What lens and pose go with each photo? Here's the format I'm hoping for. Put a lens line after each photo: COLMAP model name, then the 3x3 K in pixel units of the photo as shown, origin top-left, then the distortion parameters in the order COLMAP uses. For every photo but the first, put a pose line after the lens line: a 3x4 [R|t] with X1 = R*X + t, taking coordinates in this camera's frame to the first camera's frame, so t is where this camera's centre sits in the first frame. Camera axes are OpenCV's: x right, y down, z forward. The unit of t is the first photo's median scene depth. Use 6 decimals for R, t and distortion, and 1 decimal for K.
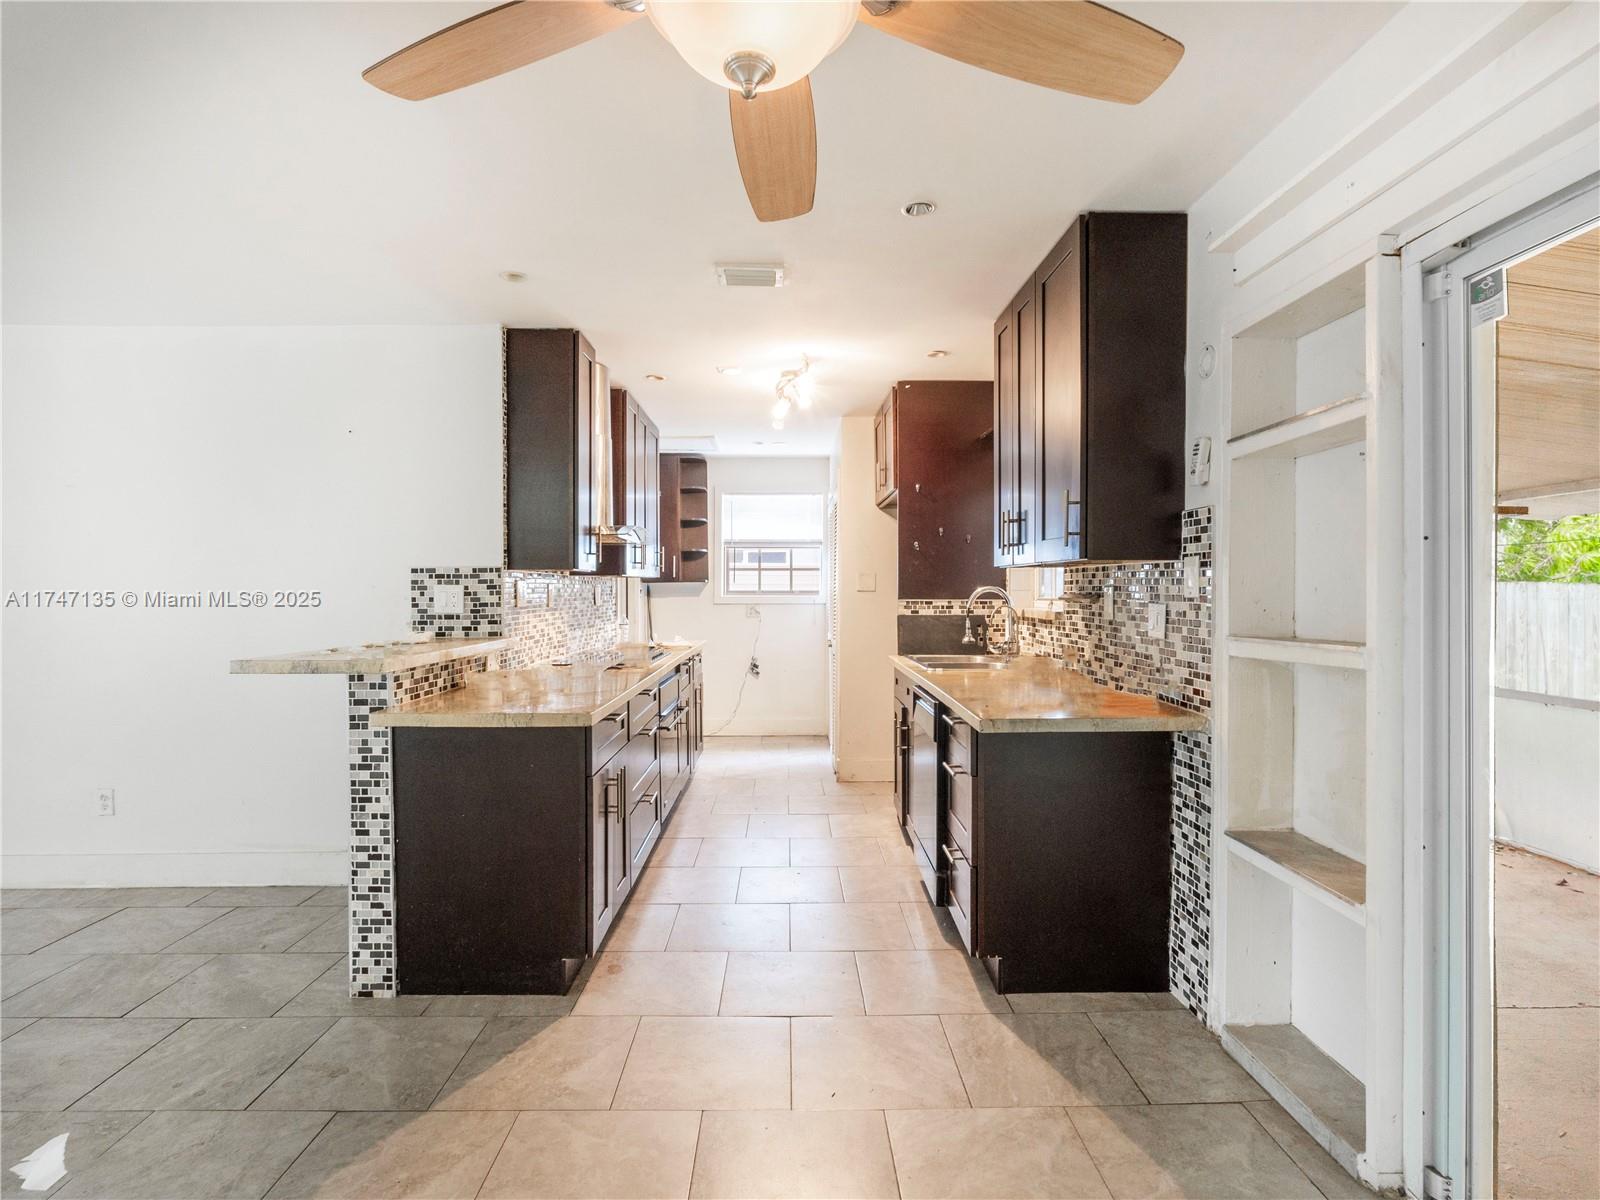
lens RADIAL K [[832.8, 0, 804.7], [0, 832.8, 599.6], [0, 0, 1]] dist [-0.006767, 0.002365]
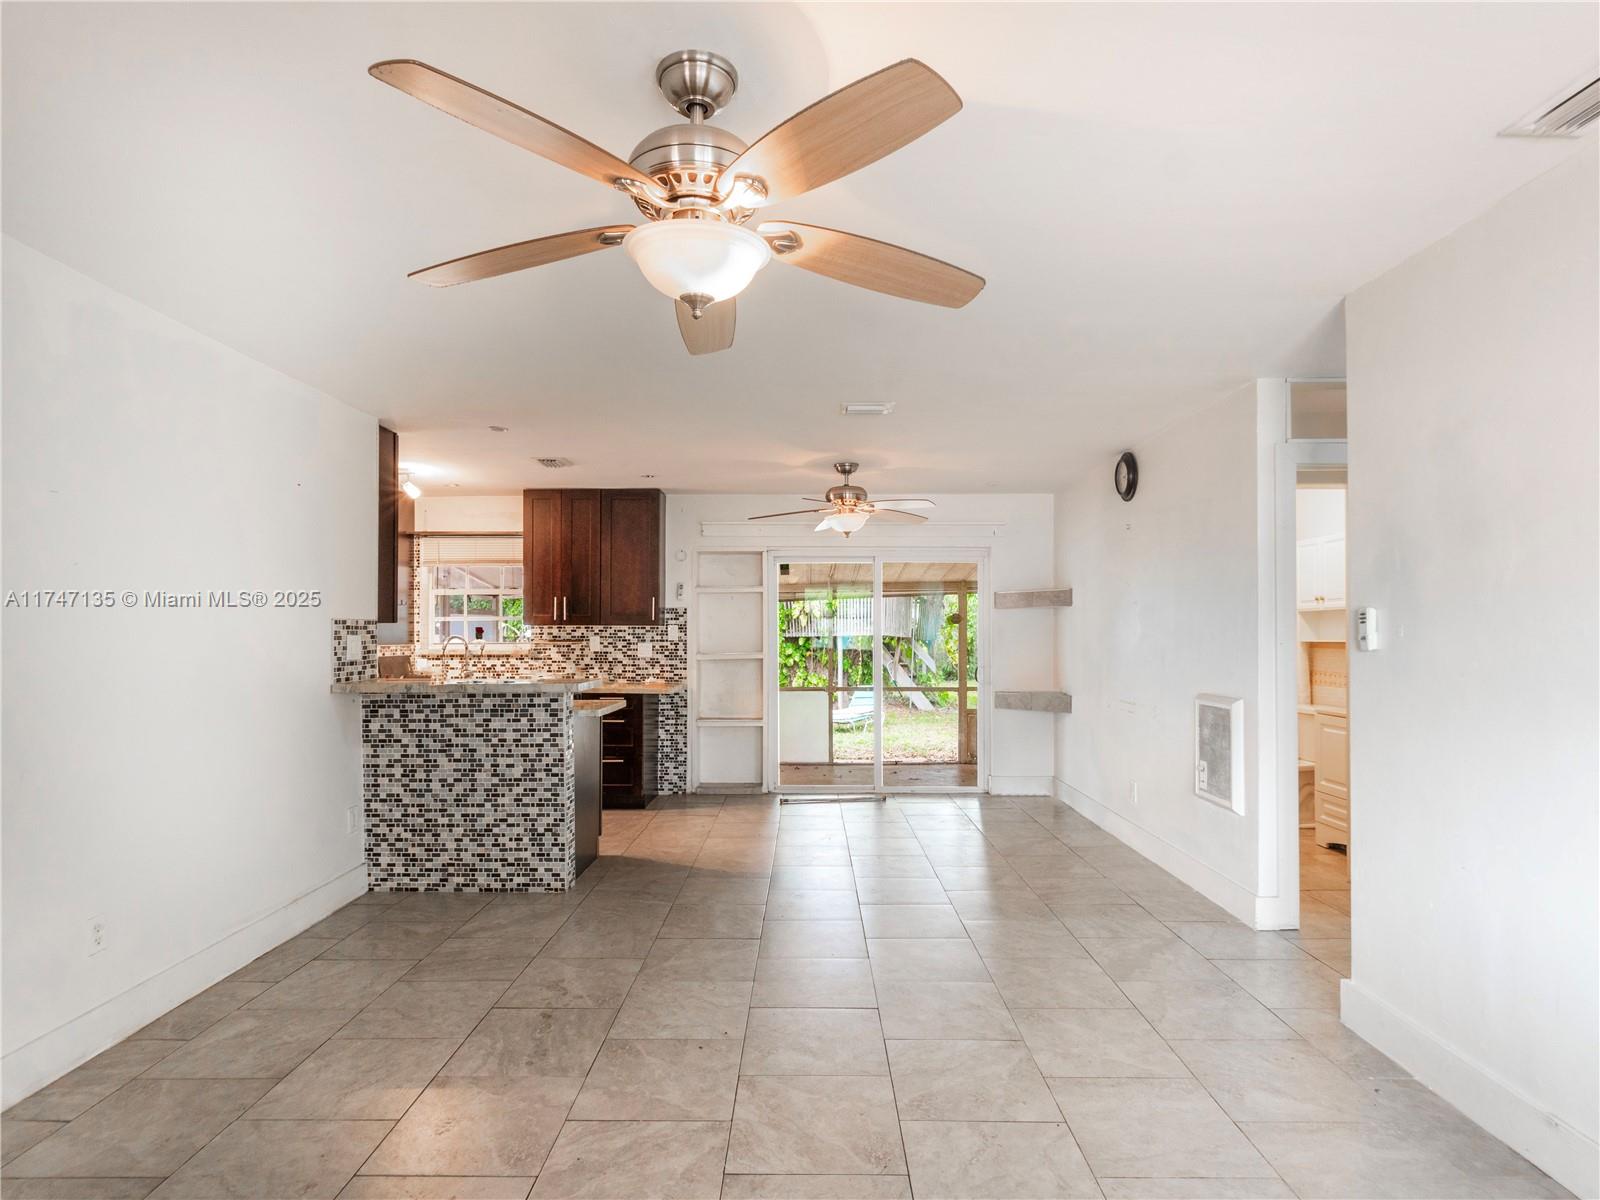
lens RADIAL K [[832.8, 0, 778.8], [0, 832.8, 635.1], [0, 0, 1]] dist [-0.006767, 0.002365]
pose [[0.045605, -0.000274, 0.998960, -1.650591], [0.013612, 0.999907, -0.000347, -0.010039], [-0.998867, 0.013614, 0.045605, 0.390094]]
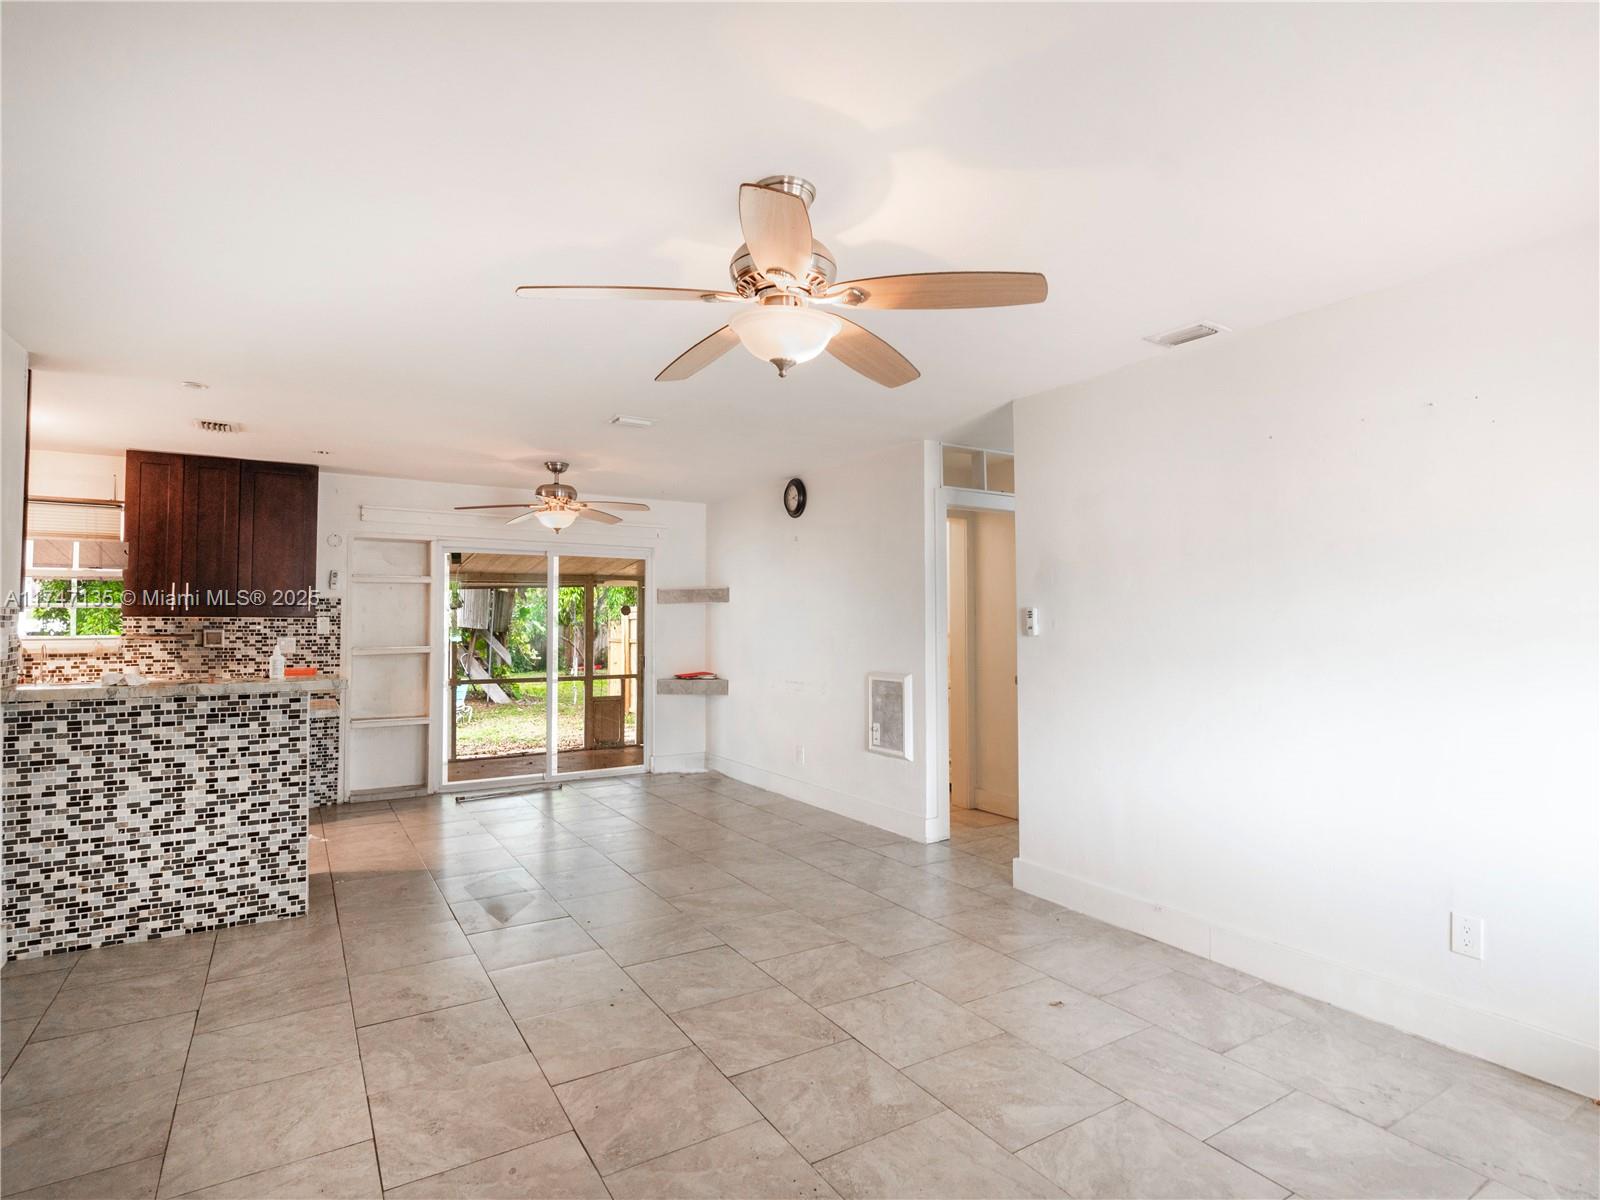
lens RADIAL K [[832.8, 0, 773.3], [0, 832.8, 605.9], [0, 0, 1]] dist [-0.006767, 0.002365]
pose [[-0.484035, 0.024724, 0.874699, -1.706478], [0.014395, 0.999690, -0.020292, -0.012023], [-0.874930, 0.002769, -0.484241, 0.767479]]
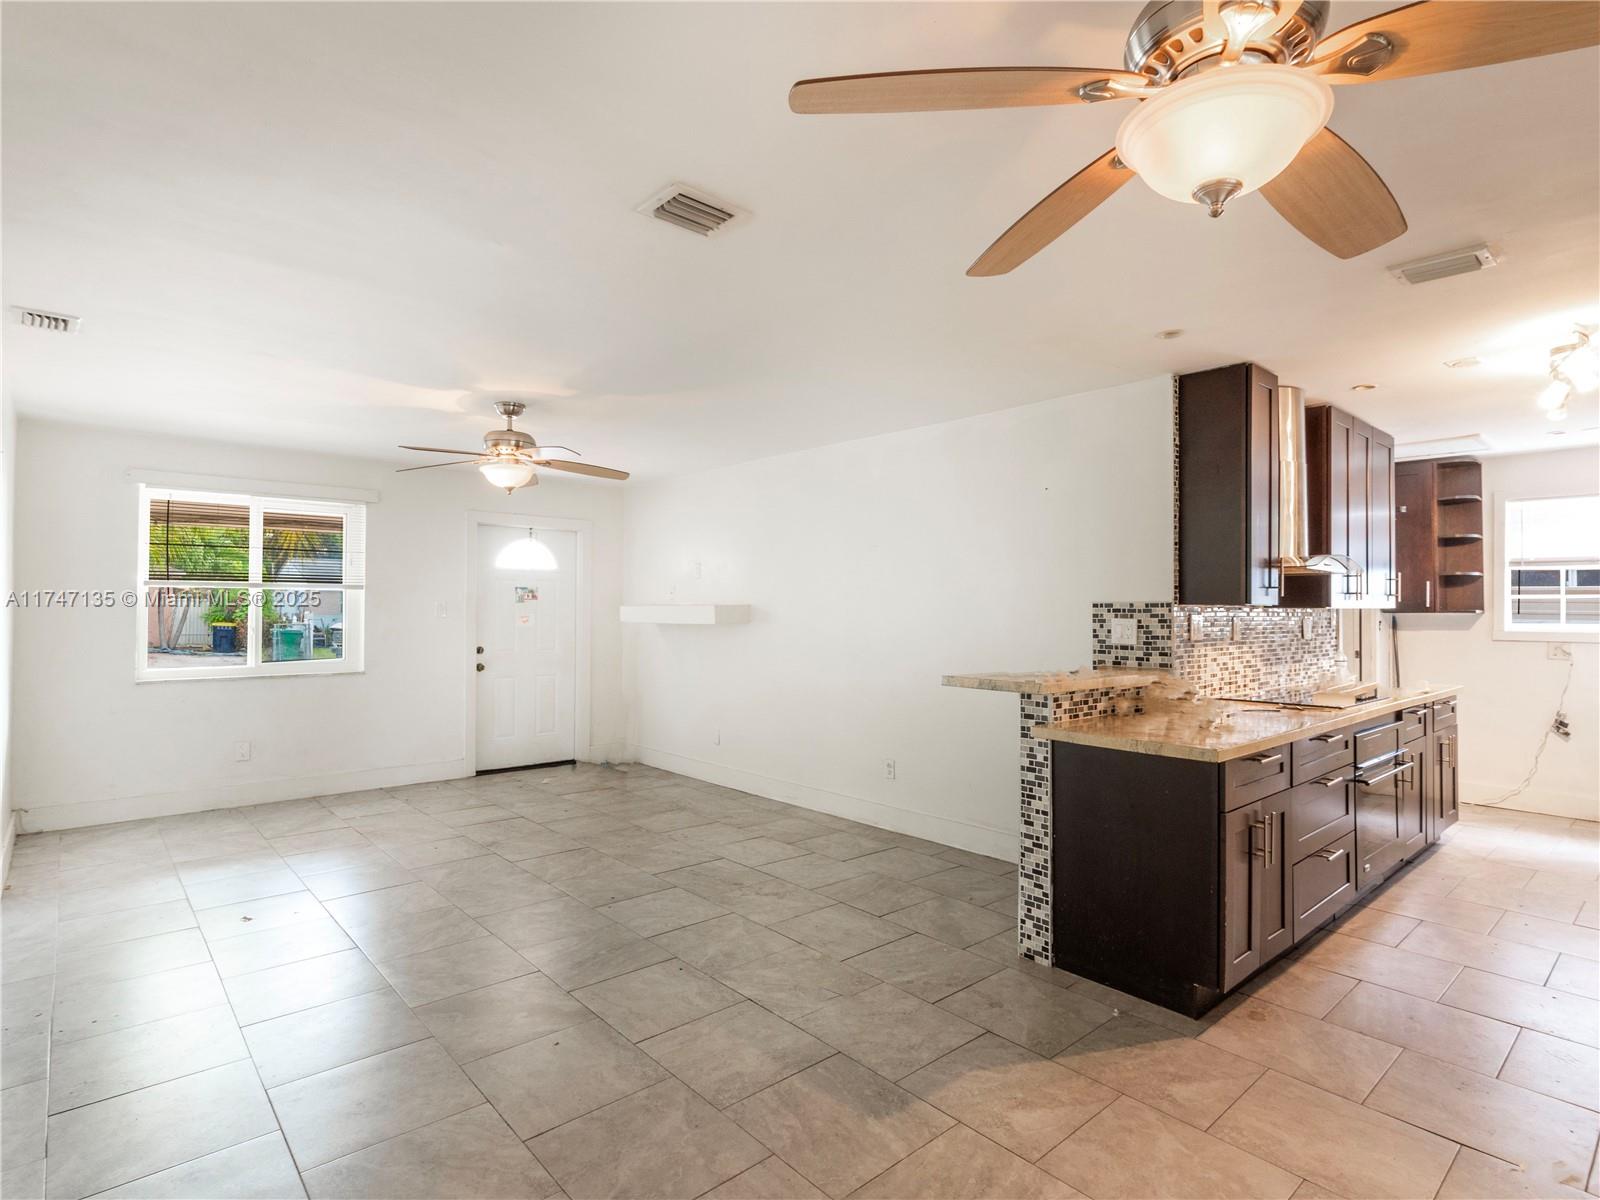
lens RADIAL K [[832.8, 0, 794.9], [0, 832.8, 601.8], [0, 0, 1]] dist [-0.006767, 0.002365]
pose [[0.650283, -0.000308, -0.759692, 0.134700], [-0.017936, 0.999715, -0.015758, -0.015582], [0.759481, 0.023874, 0.650092, -0.051625]]
